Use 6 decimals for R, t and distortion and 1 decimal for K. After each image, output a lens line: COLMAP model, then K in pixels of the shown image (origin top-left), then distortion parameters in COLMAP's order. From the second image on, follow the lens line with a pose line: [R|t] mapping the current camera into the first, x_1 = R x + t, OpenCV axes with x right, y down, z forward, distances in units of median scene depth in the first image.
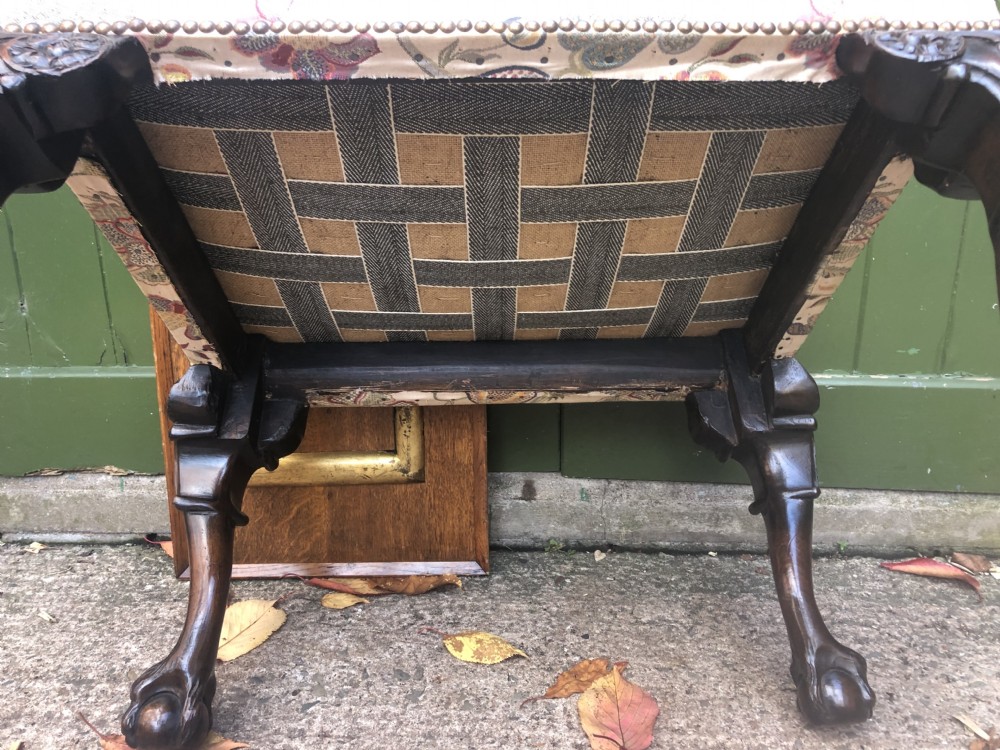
lens RADIAL K [[840.1, 0, 501.7], [0, 840.1, 343.9], [0, 0, 1]] dist [0.010025, -0.001127]
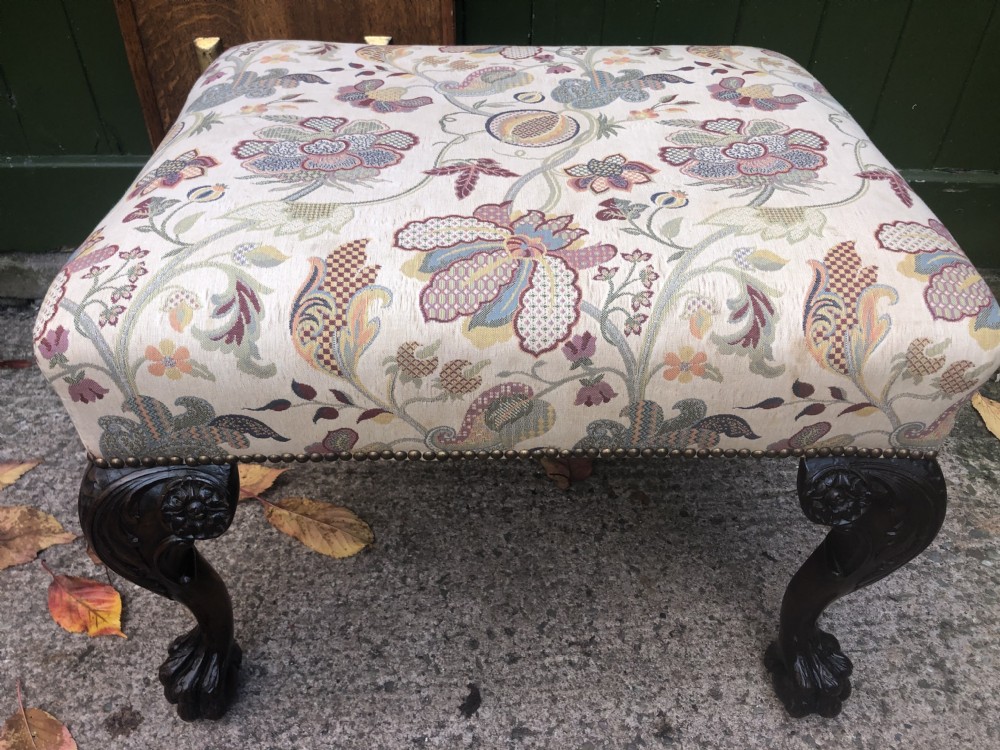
lens RADIAL K [[840.1, 0, 496.6], [0, 840.1, 384.0], [0, 0, 1]] dist [0.010025, -0.001127]
pose [[0.998201, -0.020513, 0.056339, -0.041670], [-0.006147, 0.899692, 0.436483, -0.209300], [-0.059641, -0.436044, 0.897947, -0.136261]]
